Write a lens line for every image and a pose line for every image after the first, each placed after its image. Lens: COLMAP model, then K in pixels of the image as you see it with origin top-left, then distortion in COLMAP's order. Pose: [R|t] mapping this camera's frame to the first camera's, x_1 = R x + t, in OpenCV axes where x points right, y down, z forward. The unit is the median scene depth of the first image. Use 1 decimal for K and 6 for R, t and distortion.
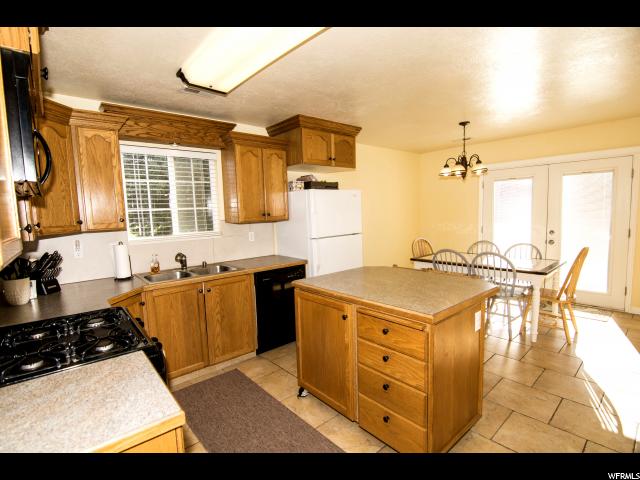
lens RADIAL K [[310.8, 0, 320.0], [0, 310.8, 240.0], [0, 0, 1]] dist [-0.019536, -0.001107]
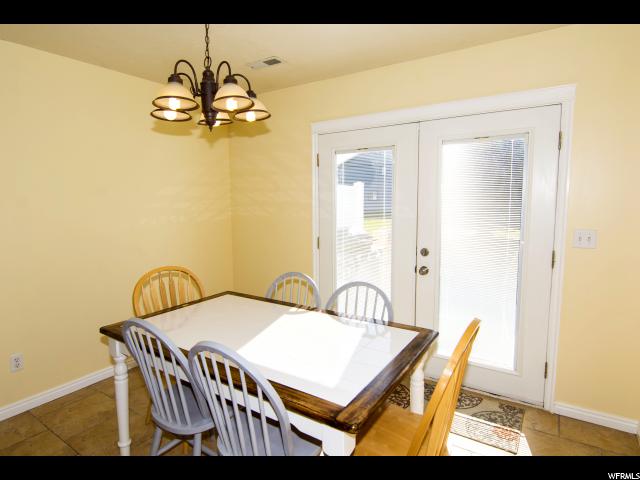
lens RADIAL K [[349.7, 0, 320.0], [0, 349.7, 240.0], [0, 0, 1]] dist [-0.002781, -0.000595]
pose [[0.961158, -0.005475, 0.275944, 0.435995], [0.002350, 0.999929, 0.011652, -0.056242], [-0.275988, -0.010550, 0.961103, 0.494371]]
